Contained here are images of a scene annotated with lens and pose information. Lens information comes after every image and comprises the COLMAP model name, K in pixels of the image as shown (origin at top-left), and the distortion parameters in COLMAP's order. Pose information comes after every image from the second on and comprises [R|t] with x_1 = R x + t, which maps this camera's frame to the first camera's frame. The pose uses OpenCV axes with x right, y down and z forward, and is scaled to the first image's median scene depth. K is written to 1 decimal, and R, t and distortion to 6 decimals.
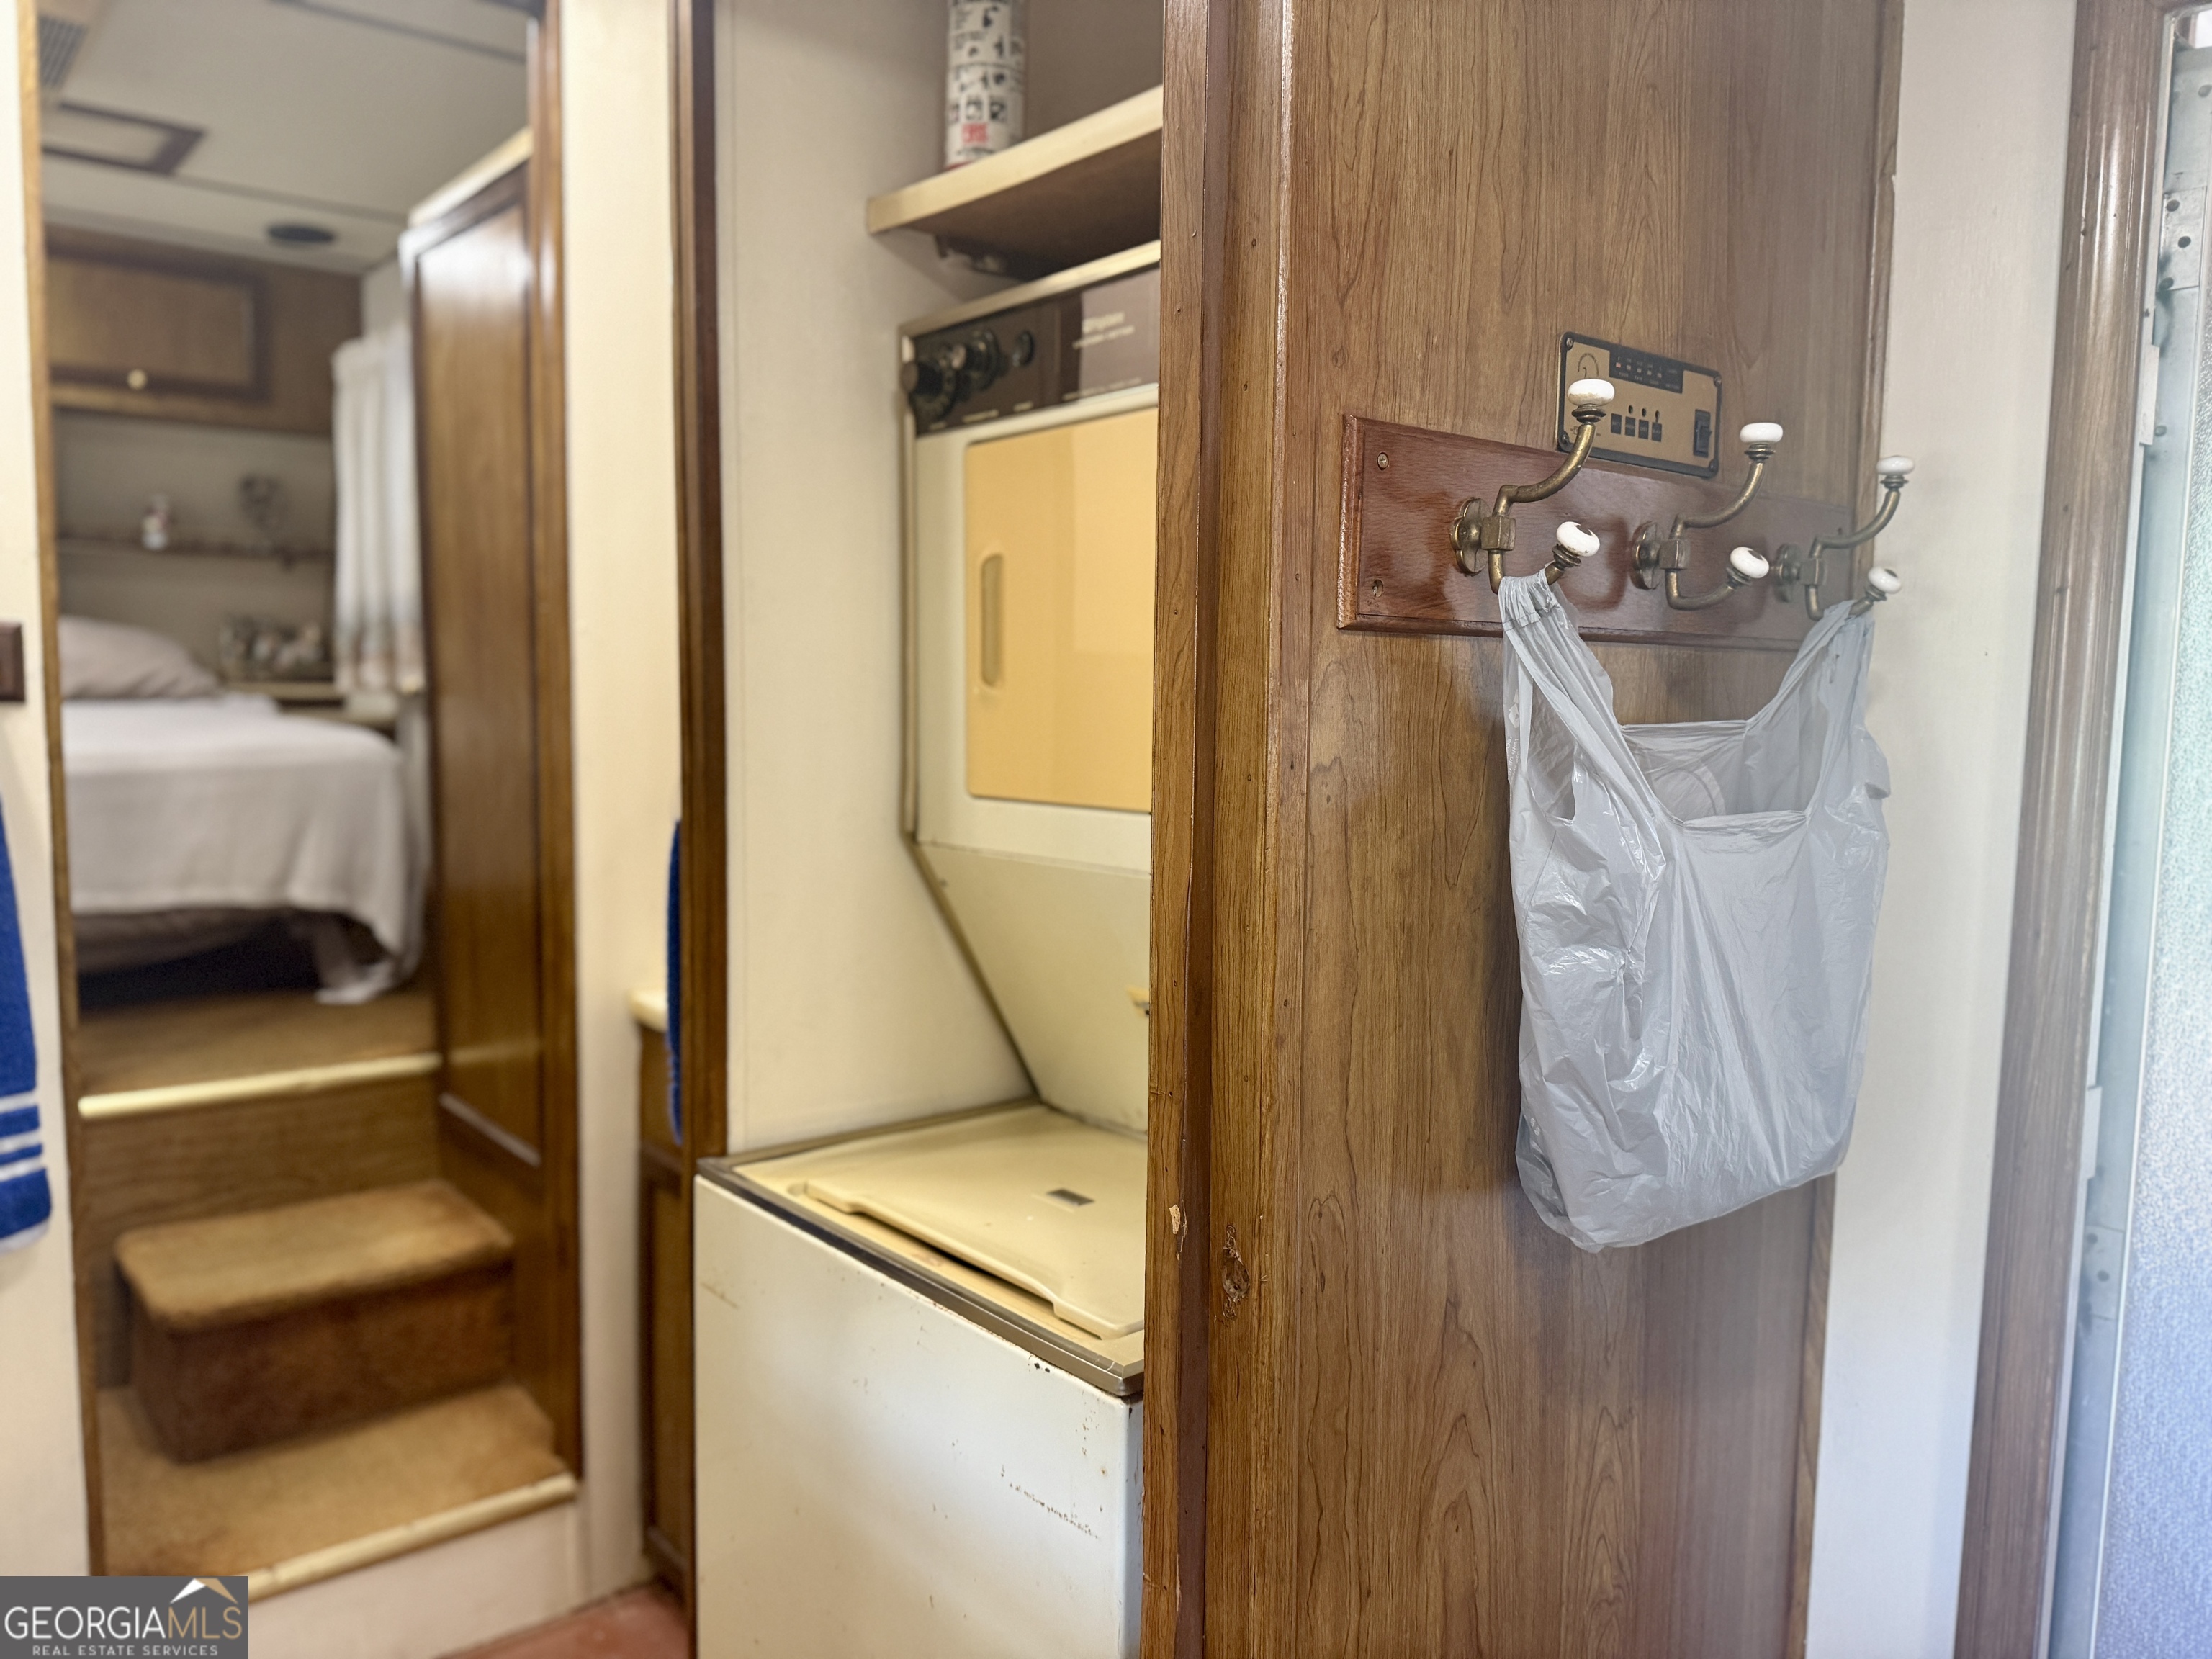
lens RADIAL K [[1575.4, 0, 1111.8], [0, 1575.4, 825.9], [0, 0, 1]] dist [0.060850, -0.072319]
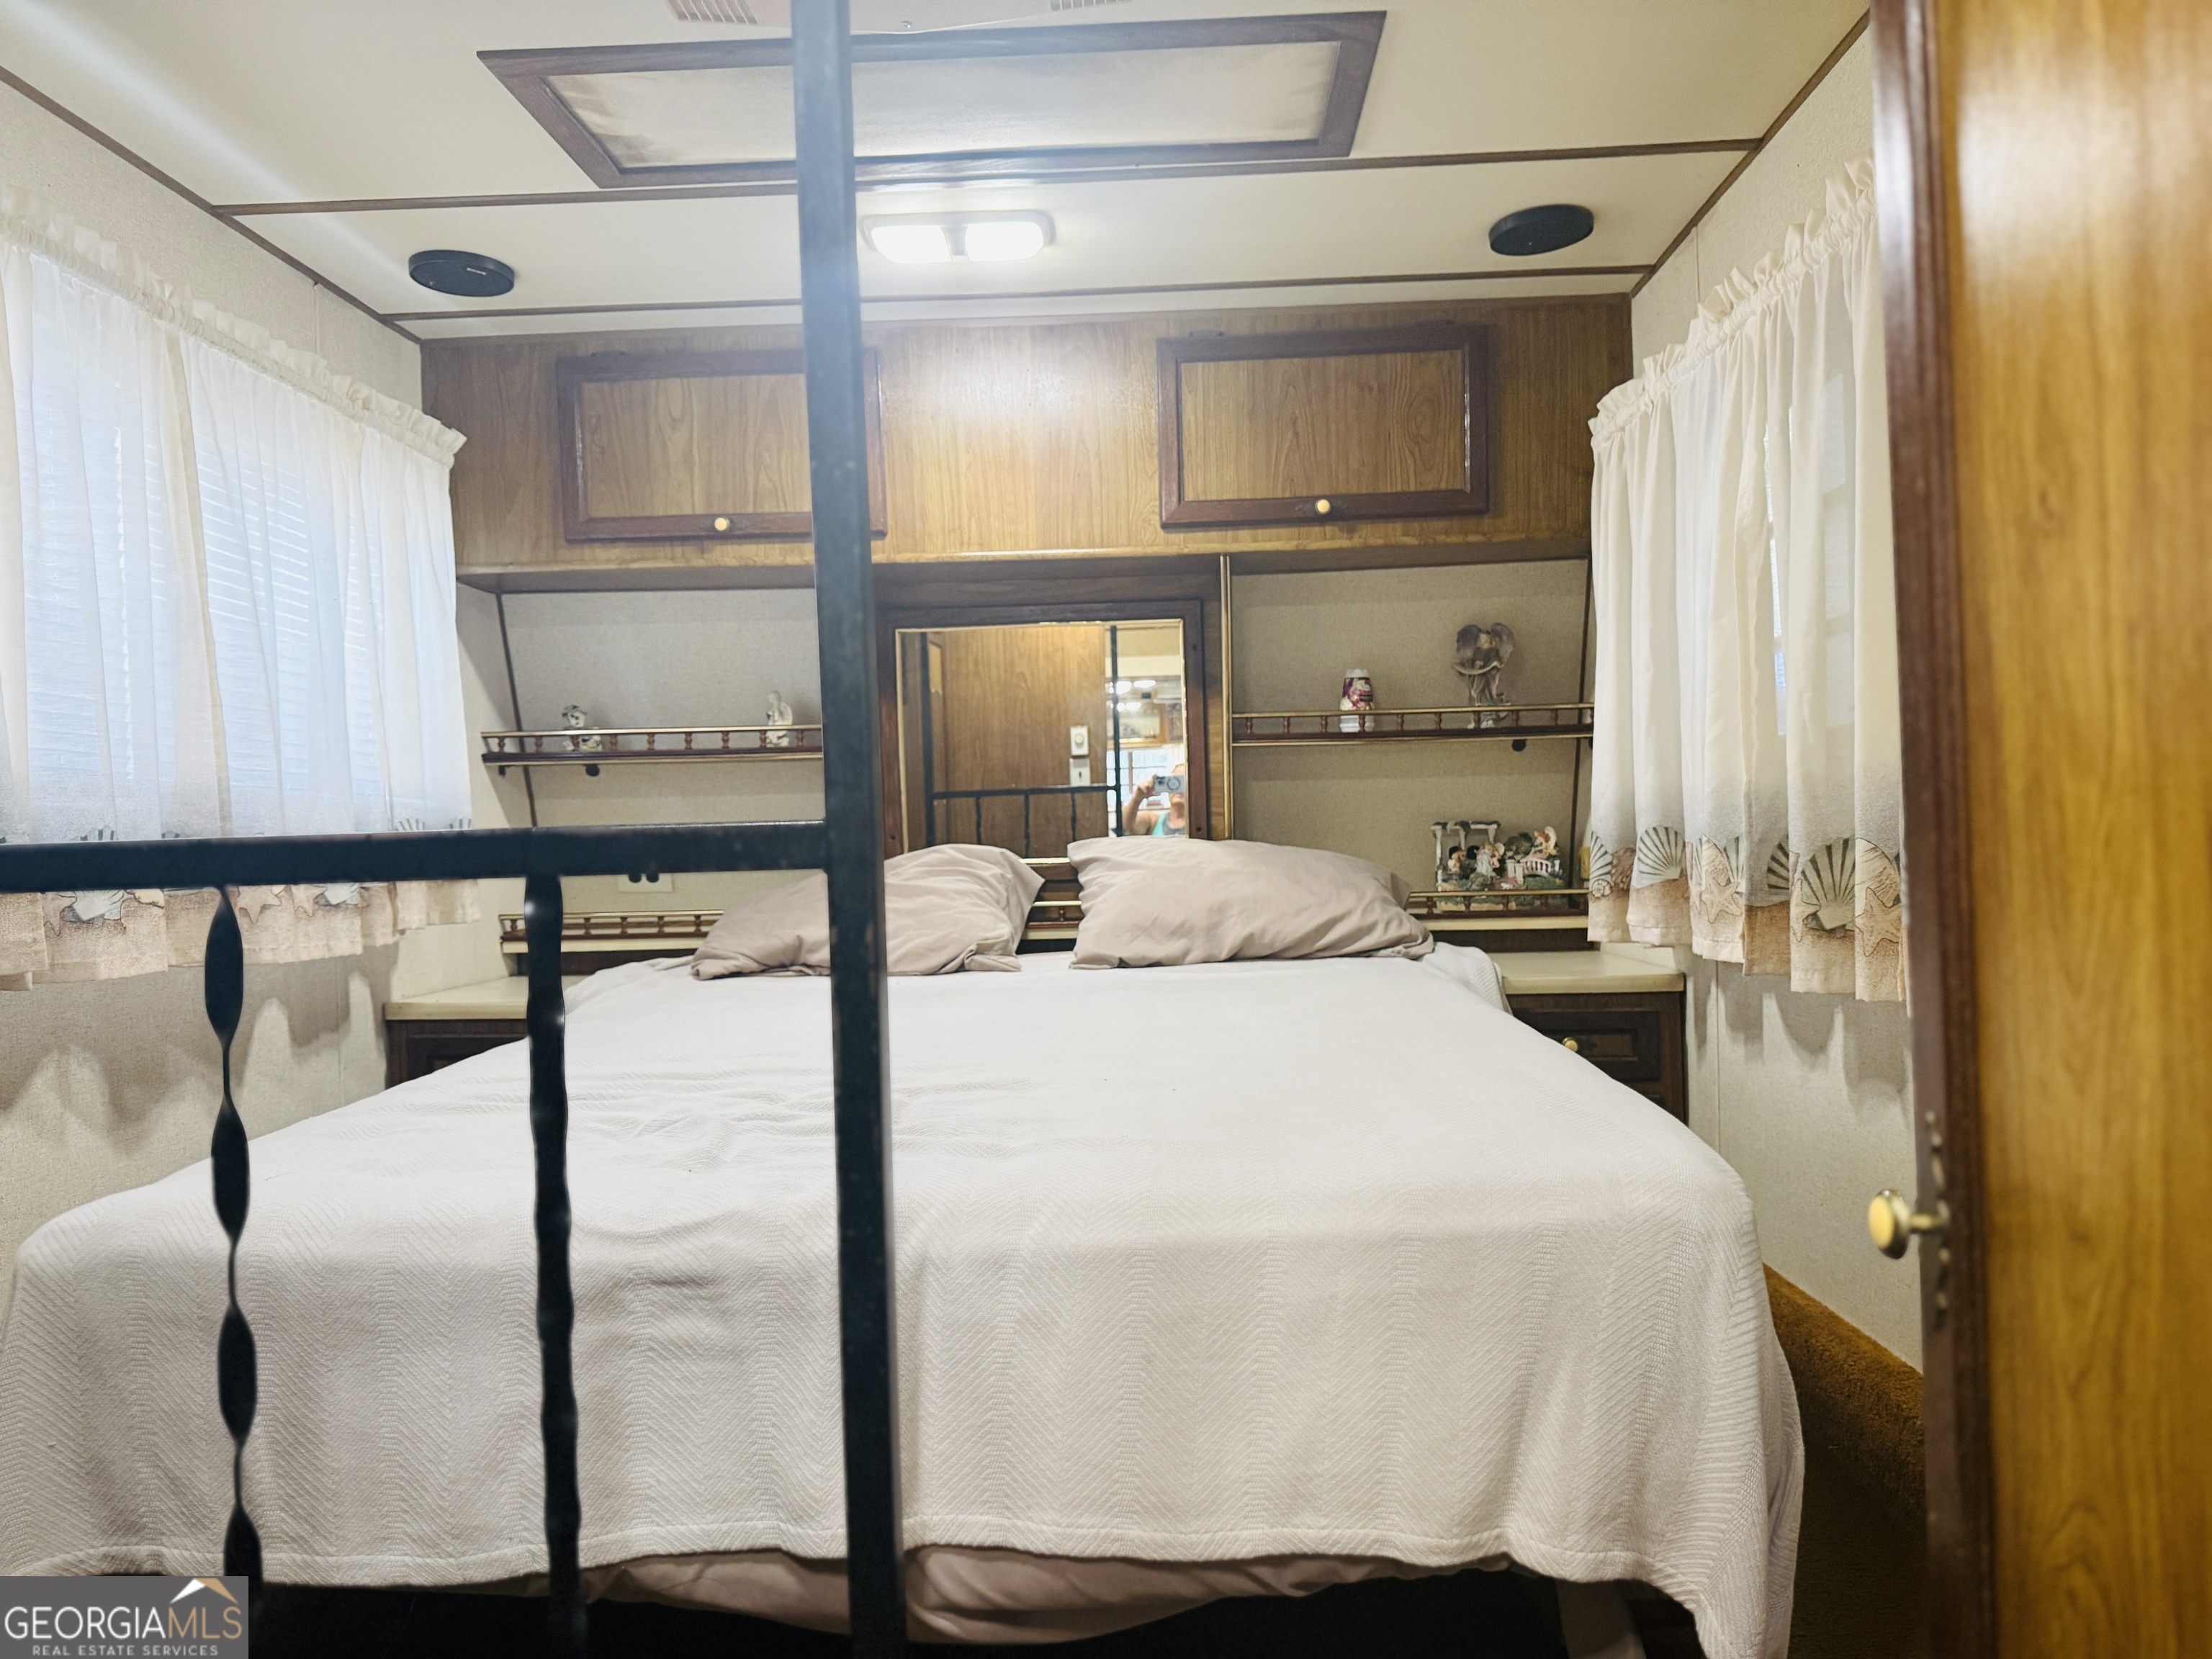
lens RADIAL K [[1575.4, 0, 1137.8], [0, 1575.4, 839.5], [0, 0, 1]] dist [0.060850, -0.072319]
pose [[0.753536, -0.032274, -0.656614, -0.294888], [-0.018348, 0.997373, -0.070079, -0.110149], [0.657151, 0.064854, 0.750964, 0.582746]]
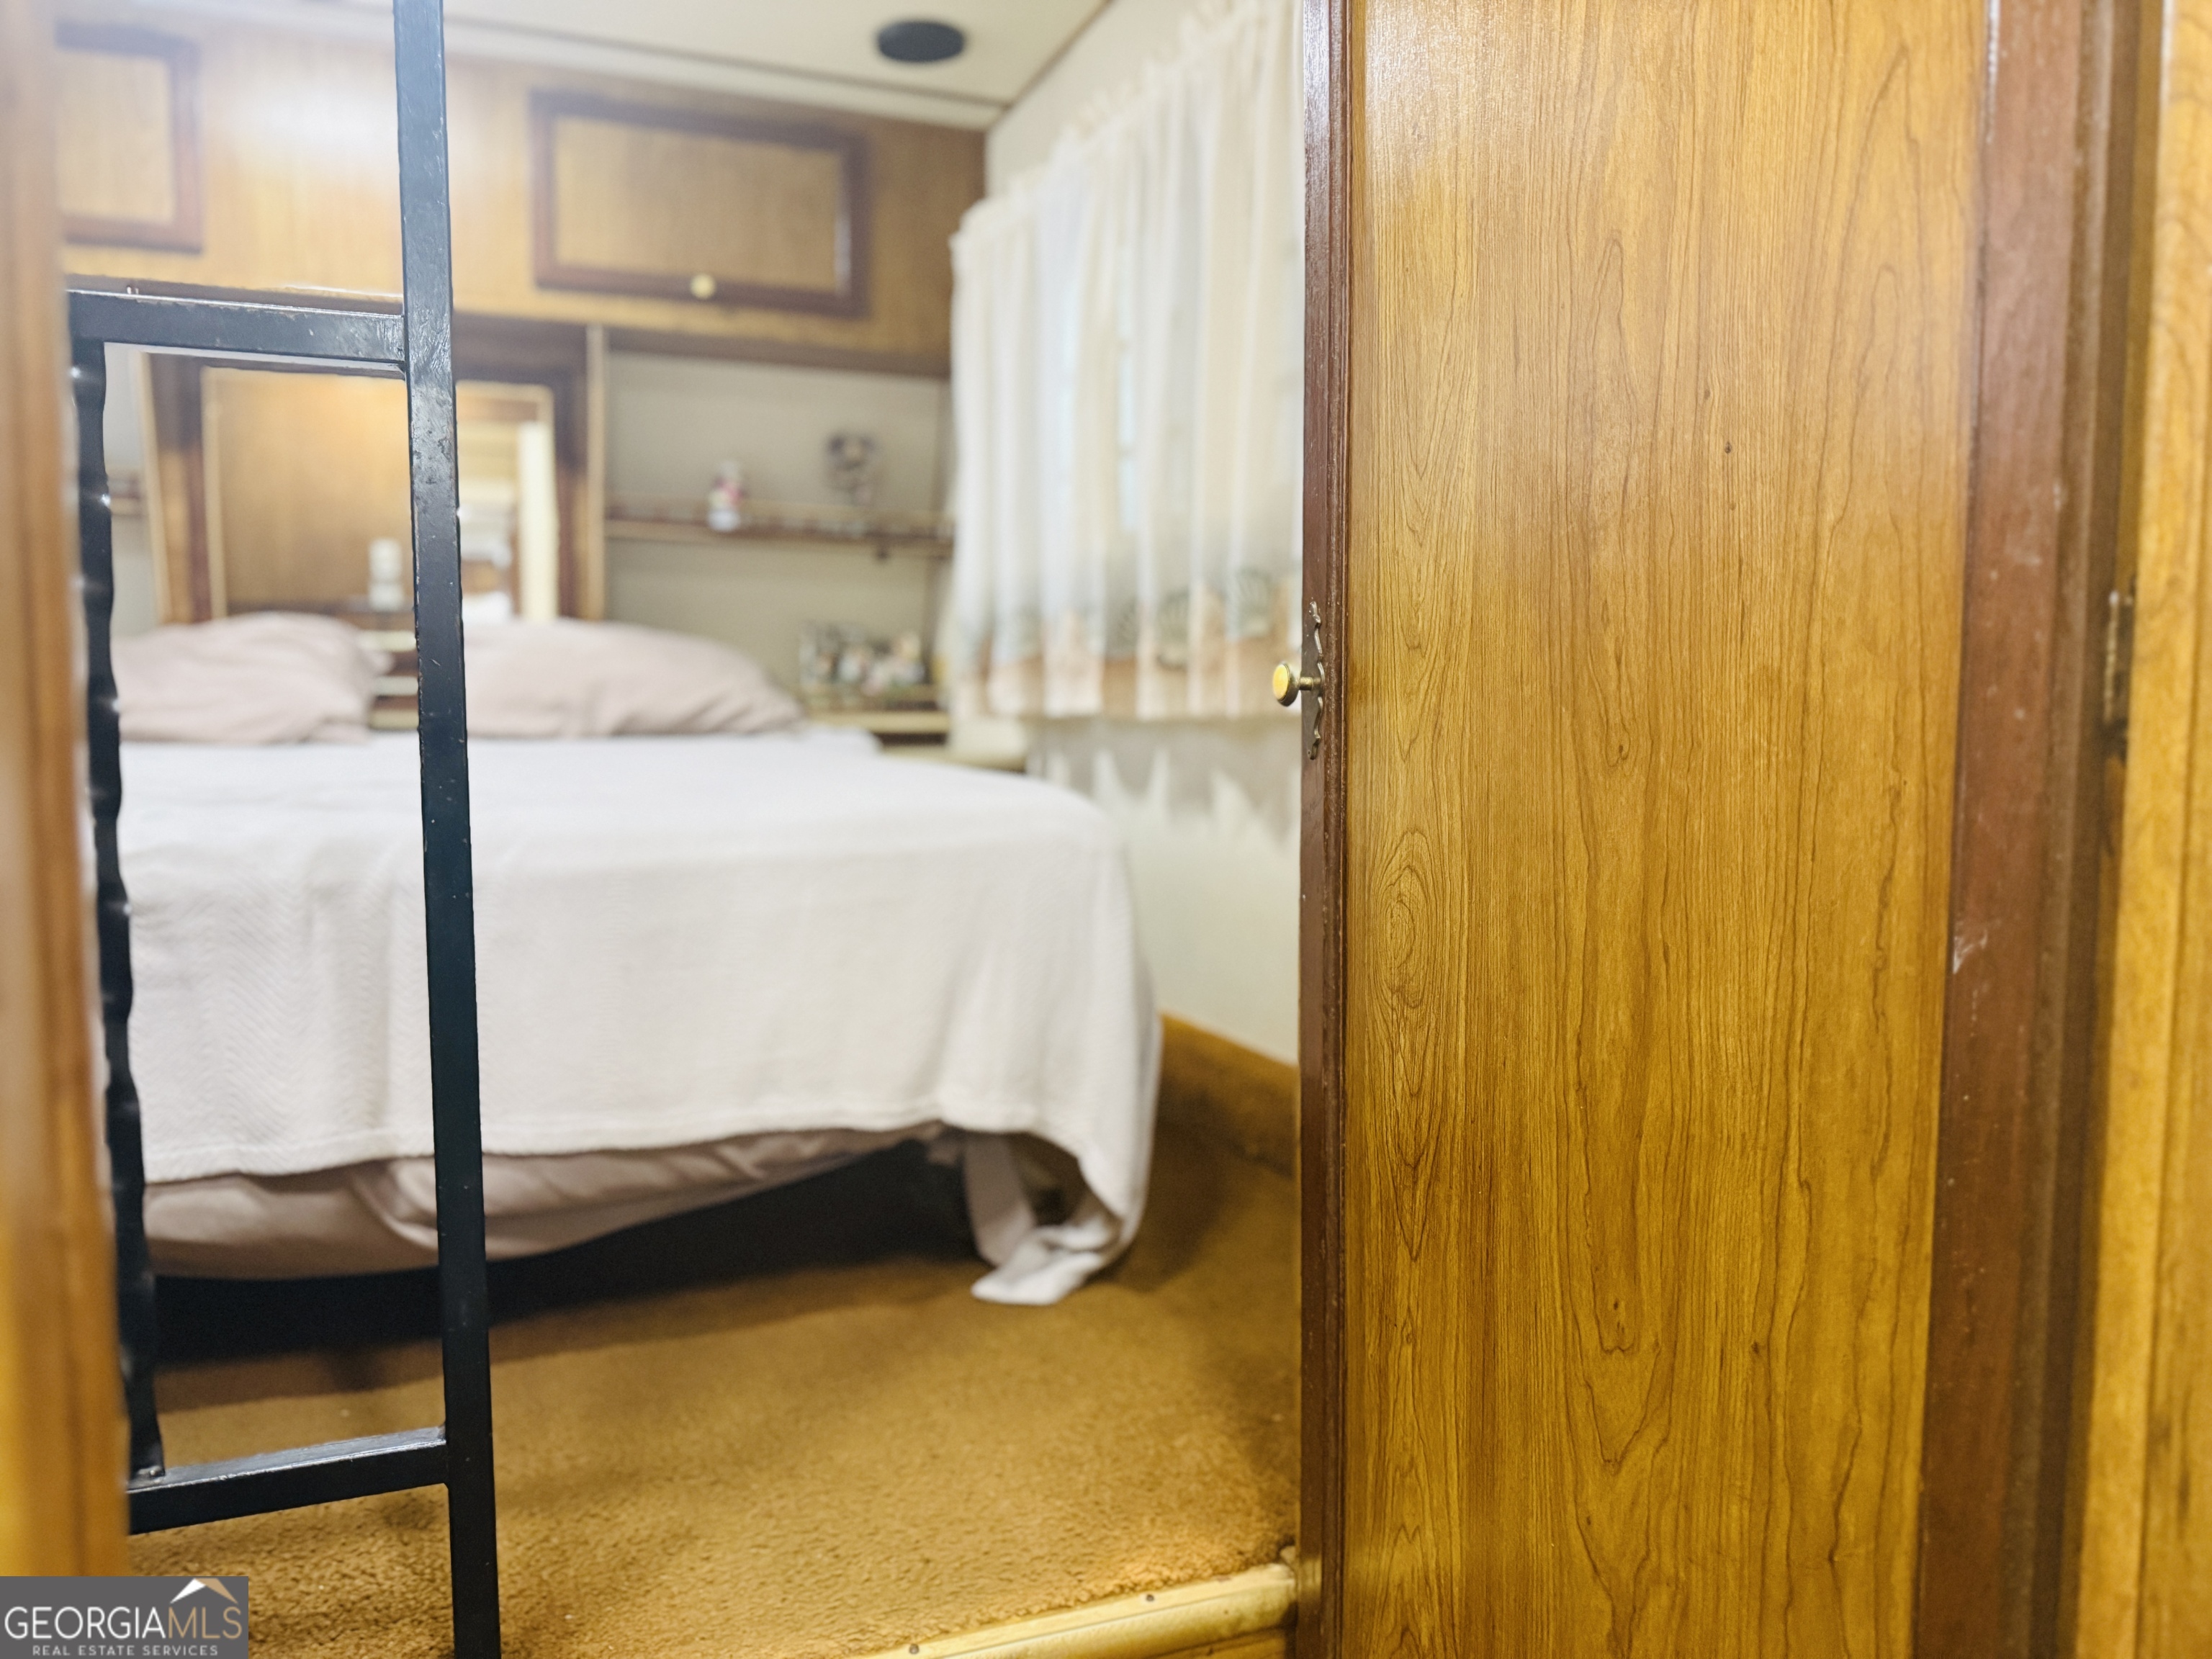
lens RADIAL K [[1575.4, 0, 1090.7], [0, 1575.4, 865.8], [0, 0, 1]] dist [0.060850, -0.072319]
pose [[0.950737, 0.014599, -0.309654, -0.305002], [-0.013724, 0.999893, 0.005006, -0.036275], [0.309694, -0.000510, 0.950836, 0.517133]]
